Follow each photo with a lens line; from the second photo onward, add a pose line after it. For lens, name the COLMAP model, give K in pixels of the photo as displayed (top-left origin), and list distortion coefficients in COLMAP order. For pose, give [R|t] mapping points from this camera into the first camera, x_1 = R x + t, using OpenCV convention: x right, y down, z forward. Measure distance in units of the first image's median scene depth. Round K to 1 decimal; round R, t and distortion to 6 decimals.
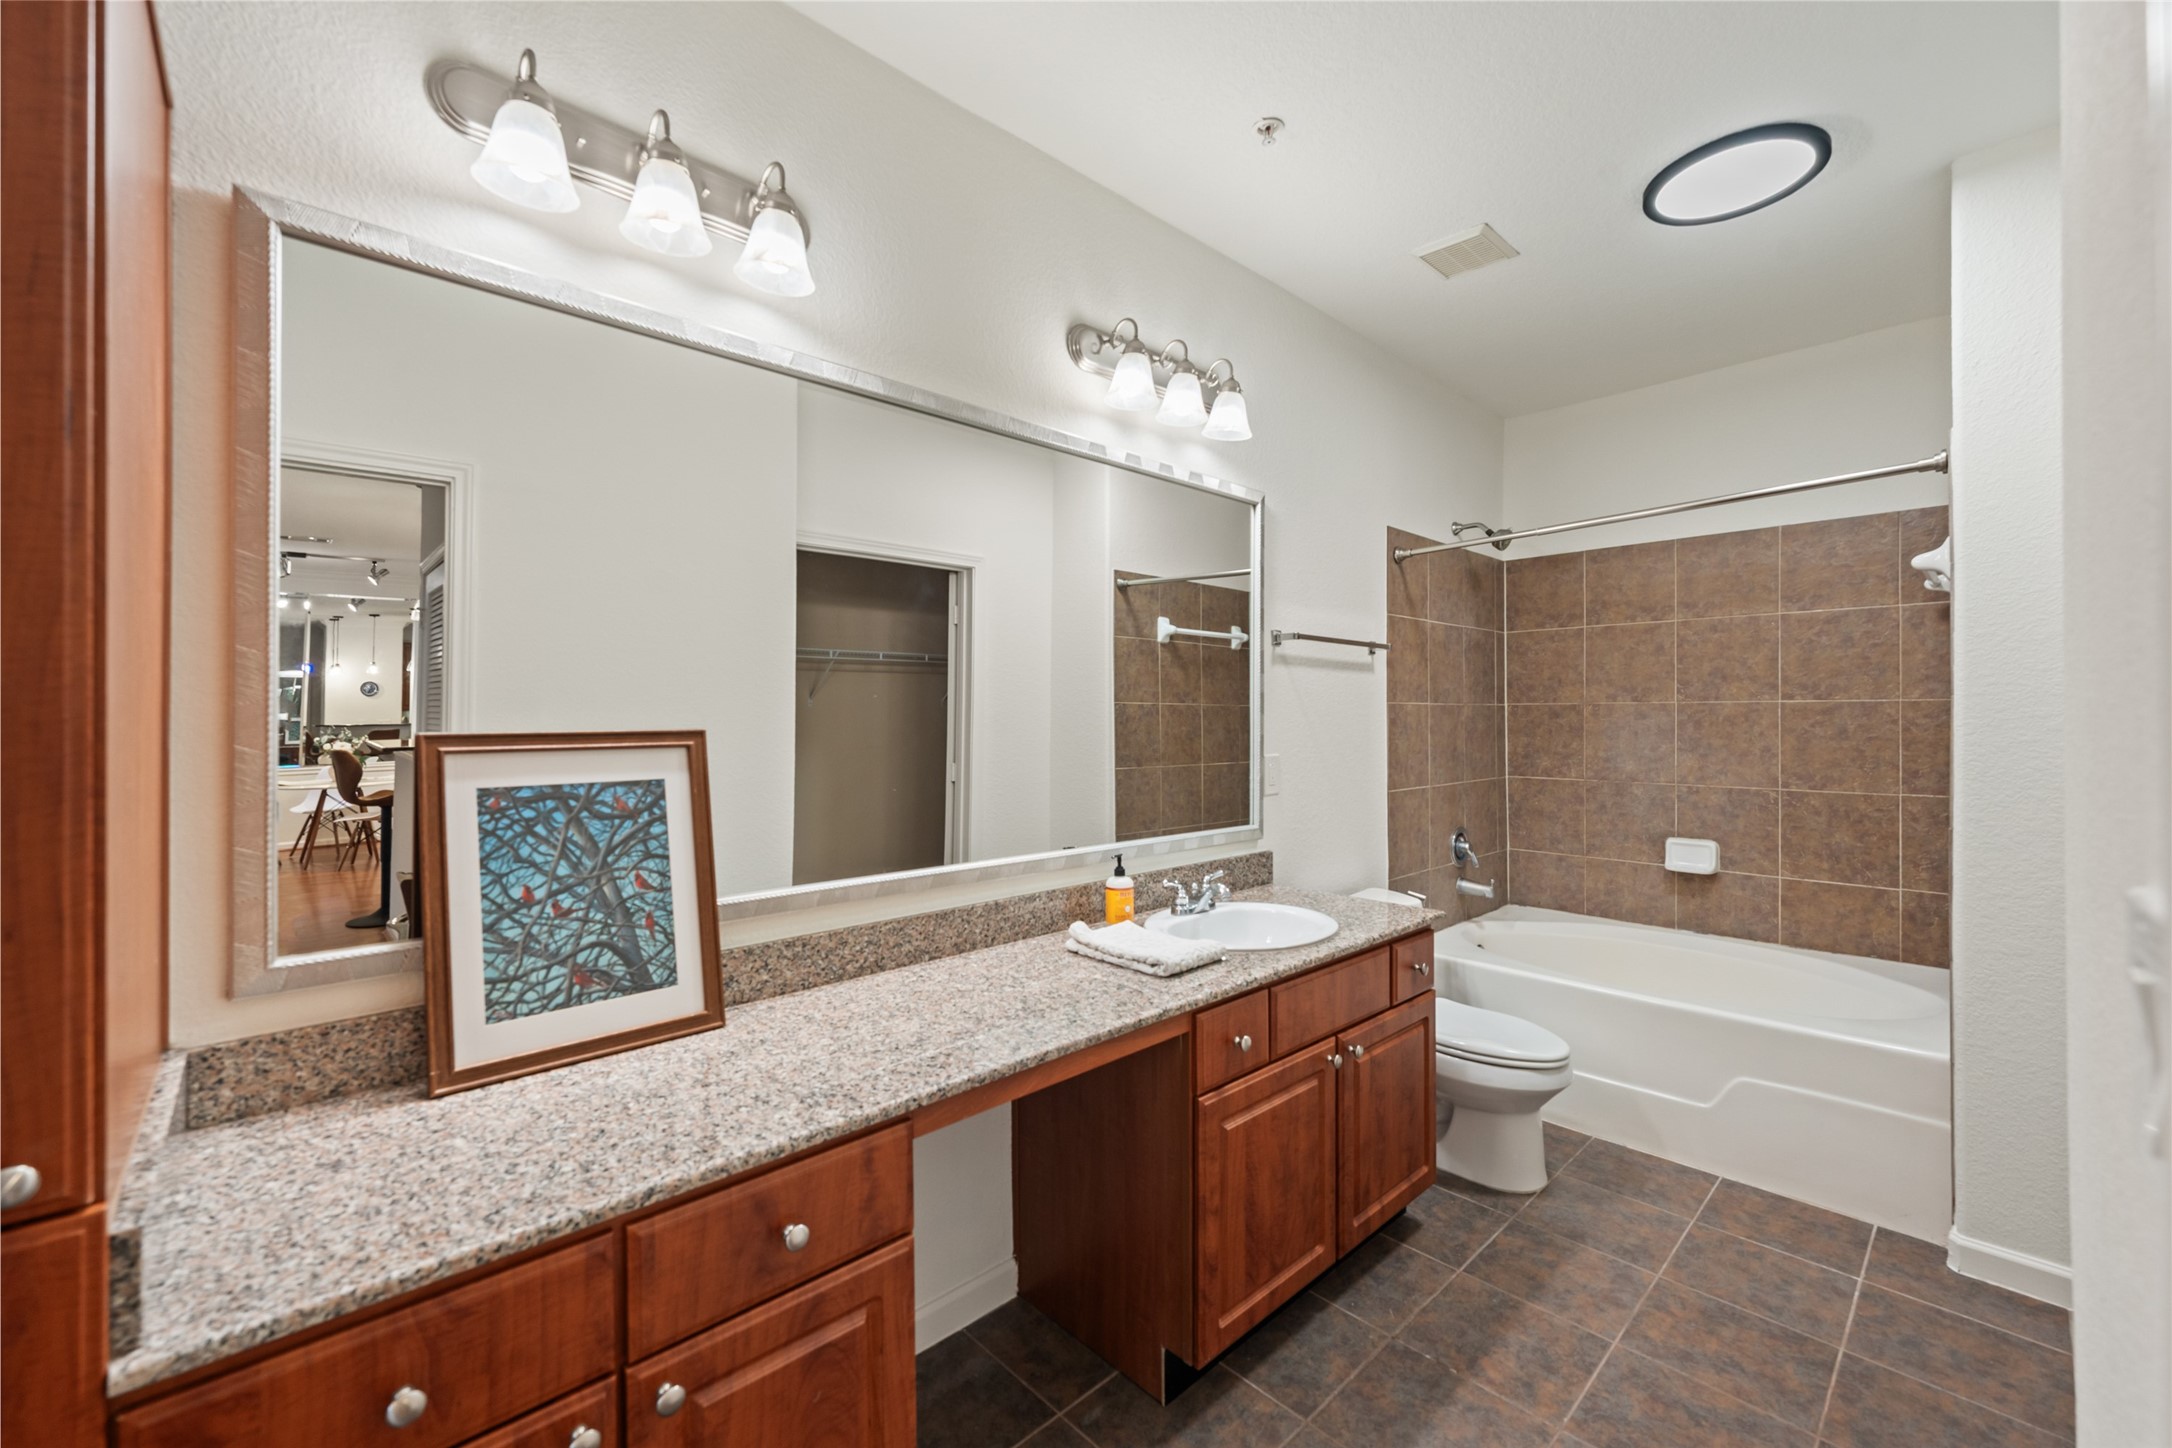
lens RADIAL K [[882.9, 0, 1083.5], [0, 882.9, 724.2], [0, 0, 1]] dist [-0.001205, -0.001056]
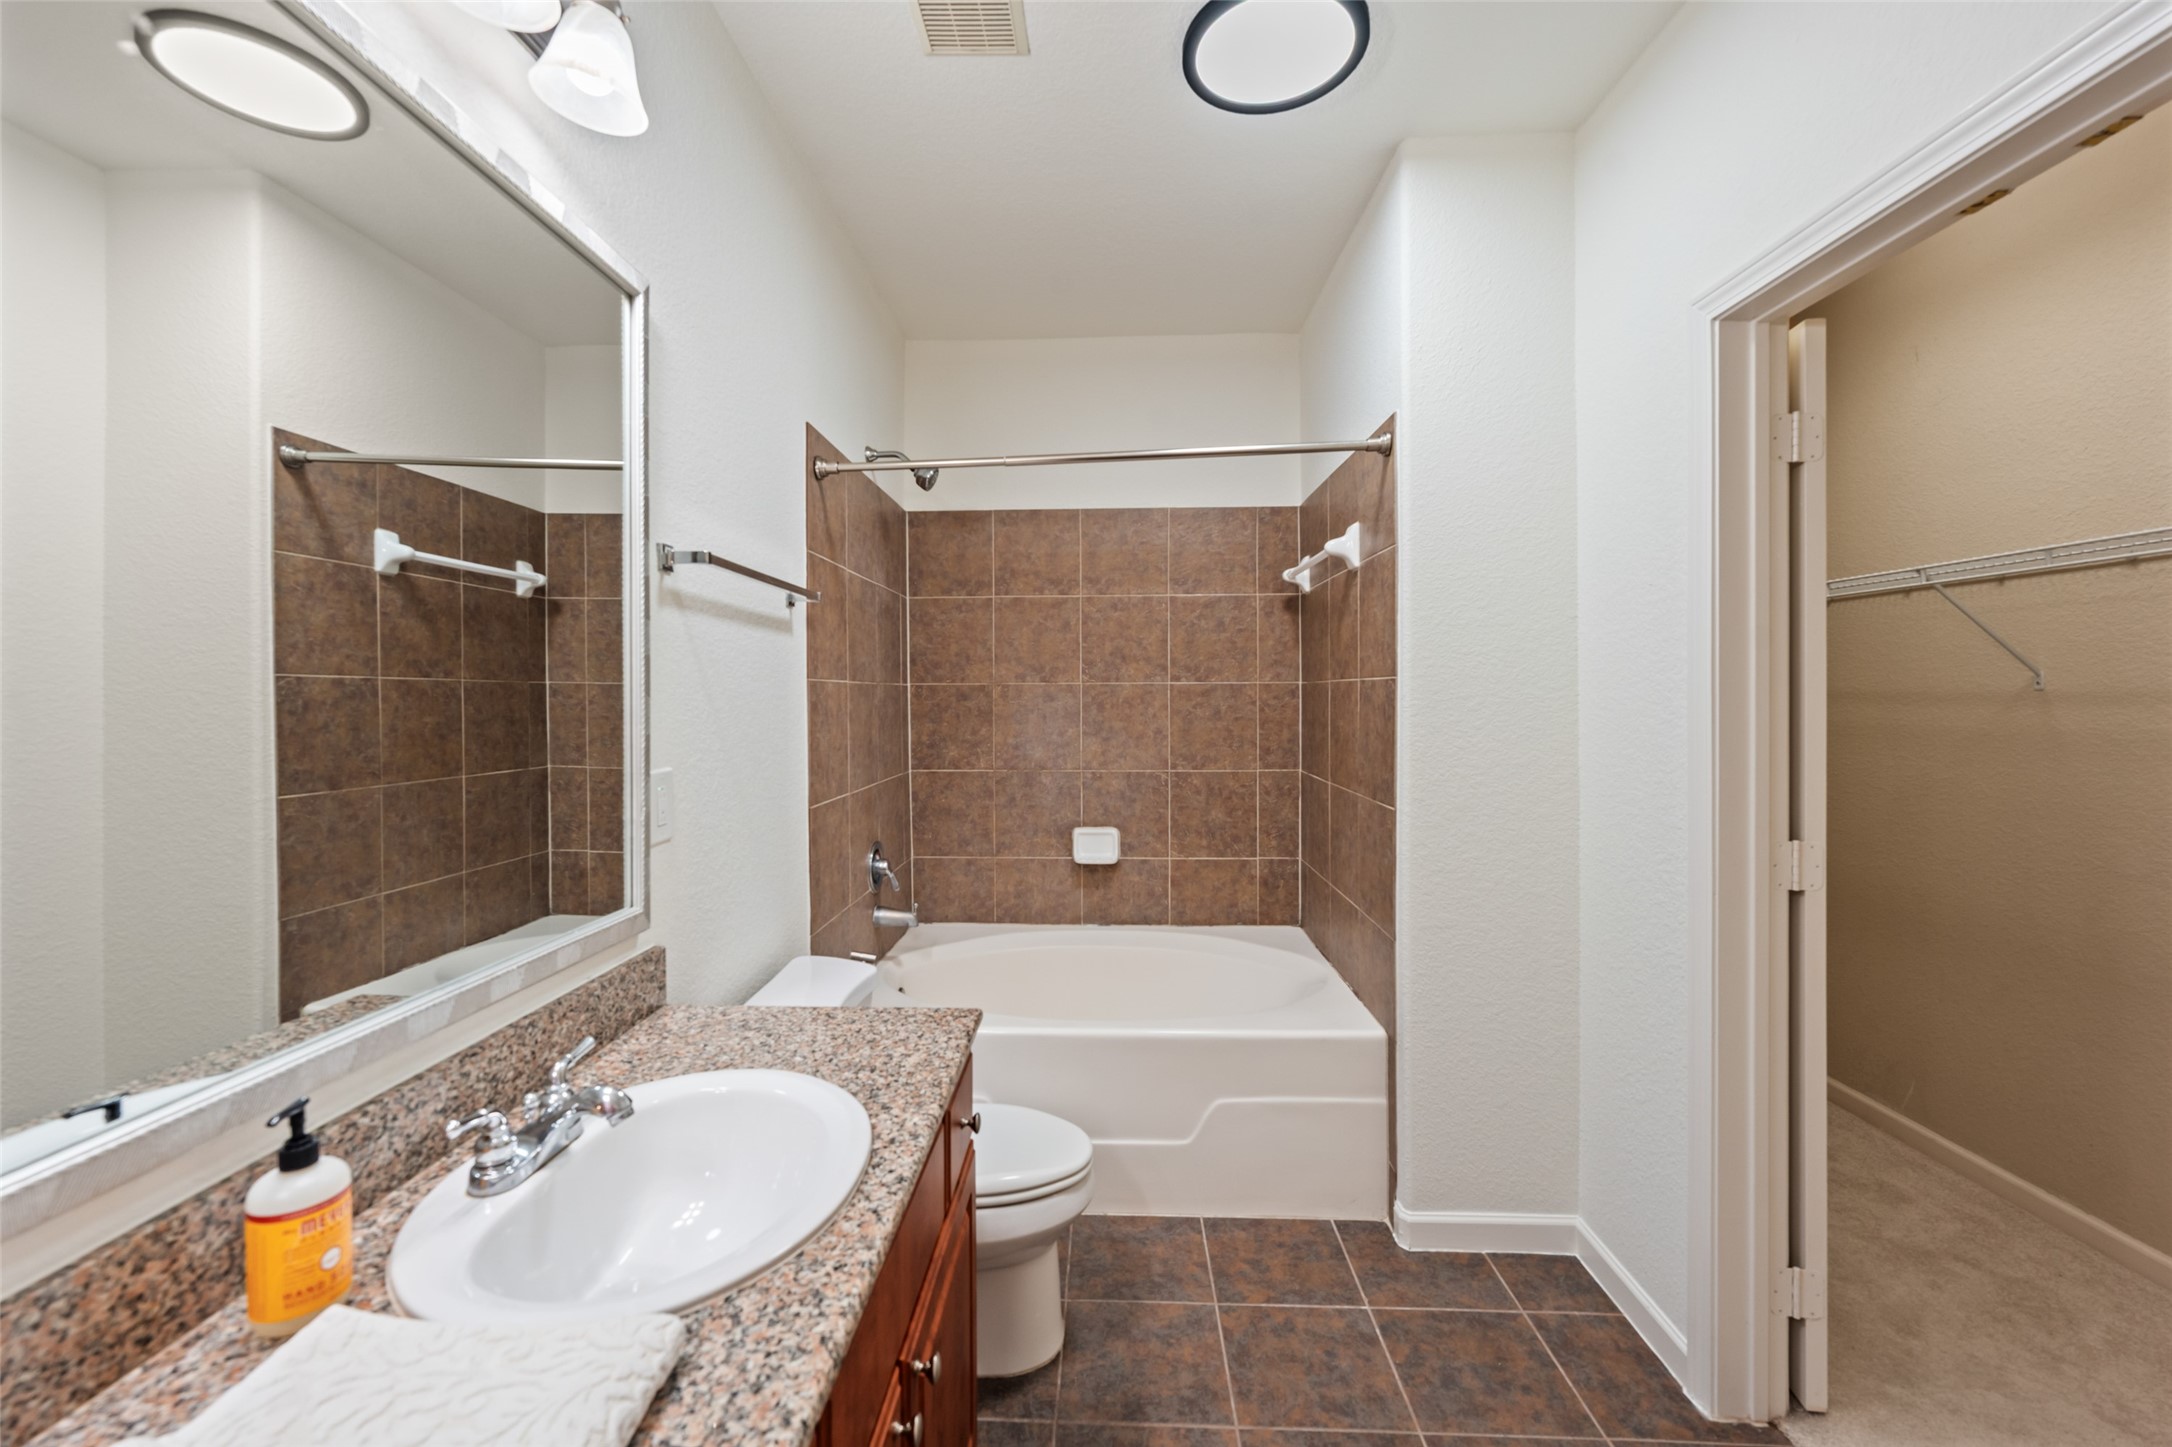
lens RADIAL K [[882.9, 0, 1074.0], [0, 882.9, 704.3], [0, 0, 1]] dist [-0.001205, -0.001056]
pose [[0.717196, -0.006789, 0.696839, 0.012726], [0.008563, 0.999963, 0.000929, -0.003539], [-0.696819, 0.005300, 0.717227, 0.346296]]
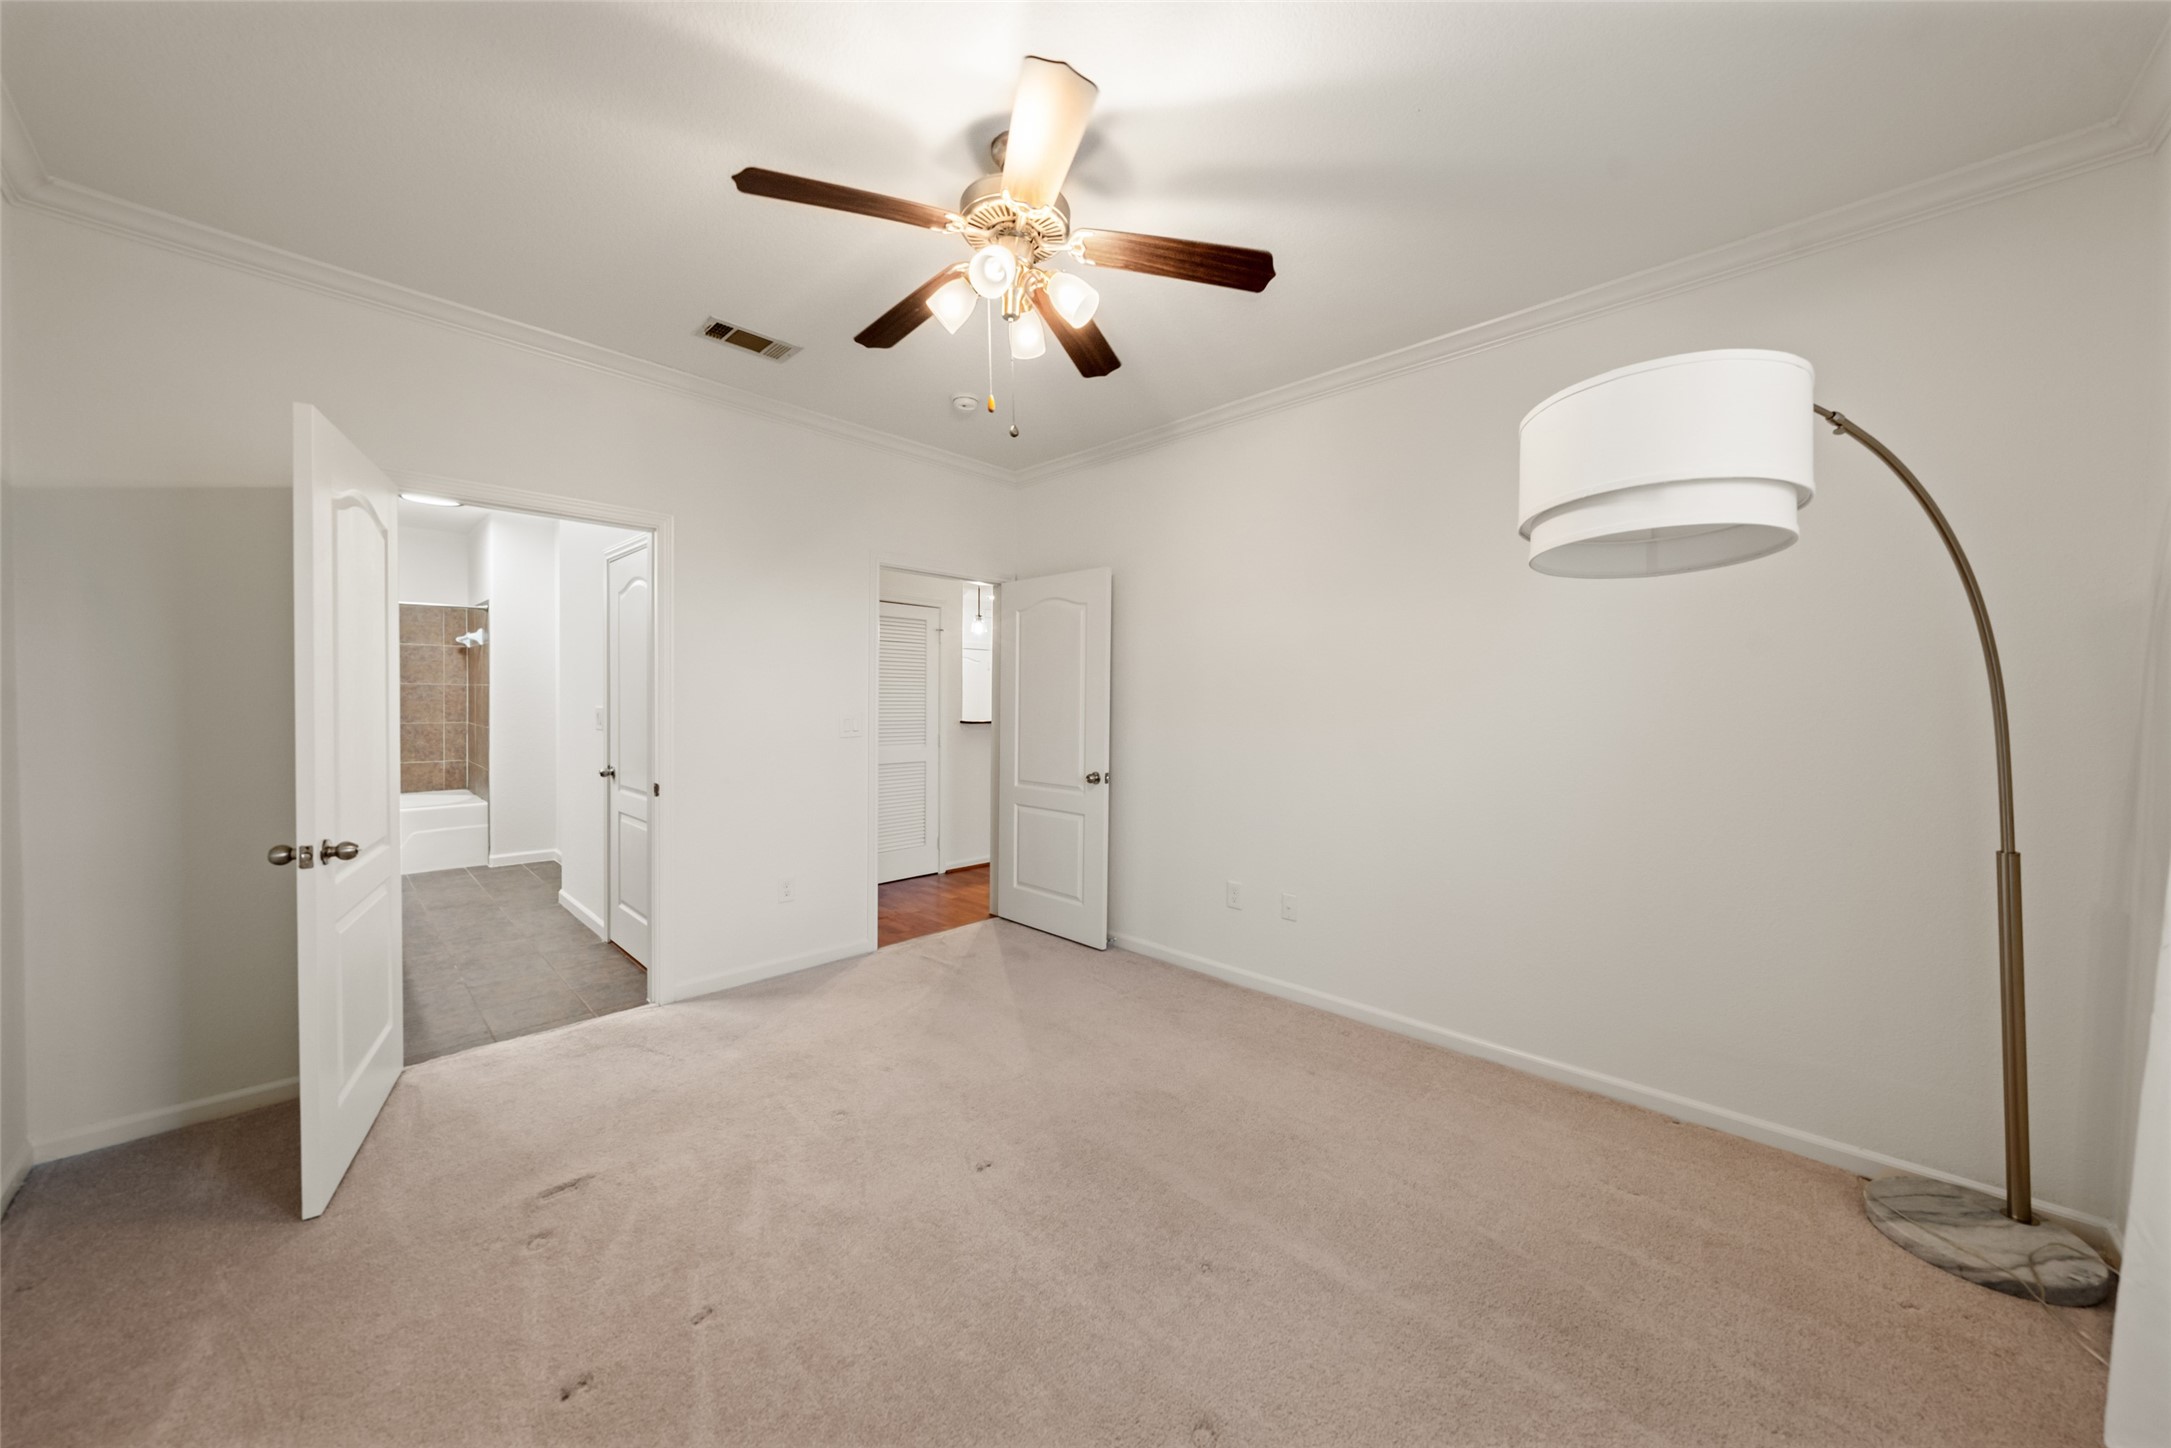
lens RADIAL K [[754.7, 0, 1083.9], [0, 754.7, 710.8], [0, 0, 1]] dist [0.001702, 0.000092]
pose [[-0.036839, -0.012843, 0.999239, -1.130927], [-0.002487, 0.999915, 0.012760, 0.013817], [-0.999318, -0.002015, -0.036868, -0.642150]]
